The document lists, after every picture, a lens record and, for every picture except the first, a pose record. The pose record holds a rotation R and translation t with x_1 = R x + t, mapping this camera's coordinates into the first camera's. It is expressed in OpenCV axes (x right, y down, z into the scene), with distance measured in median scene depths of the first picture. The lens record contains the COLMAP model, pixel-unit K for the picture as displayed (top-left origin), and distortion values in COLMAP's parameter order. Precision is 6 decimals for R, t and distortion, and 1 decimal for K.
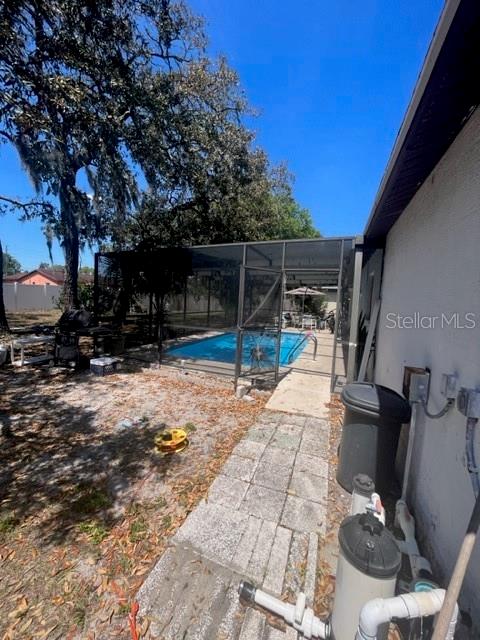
lens RADIAL K [[259.9, 0, 239.4], [0, 259.9, 319.4], [0, 0, 1]] dist [-0.002643, -0.000205]
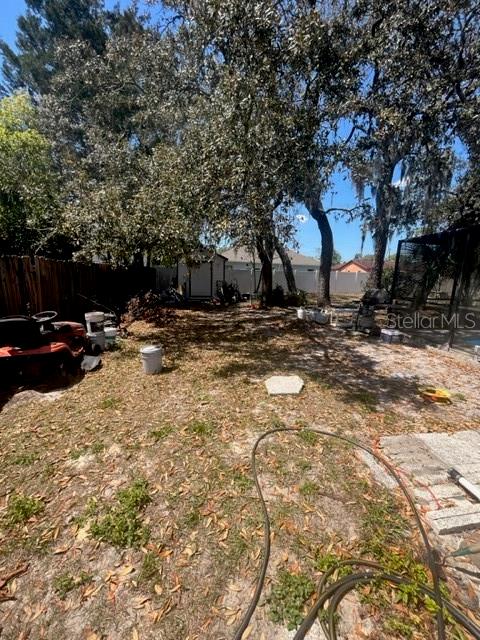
lens RADIAL K [[259.9, 0, 242.1], [0, 259.9, 320.4], [0, 0, 1]] dist [-0.002643, -0.000205]
pose [[0.497586, 0.125218, -0.858329, 0.130584], [-0.082903, 0.991861, 0.096639, 0.042955], [0.863444, 0.023072, 0.503917, -0.168331]]
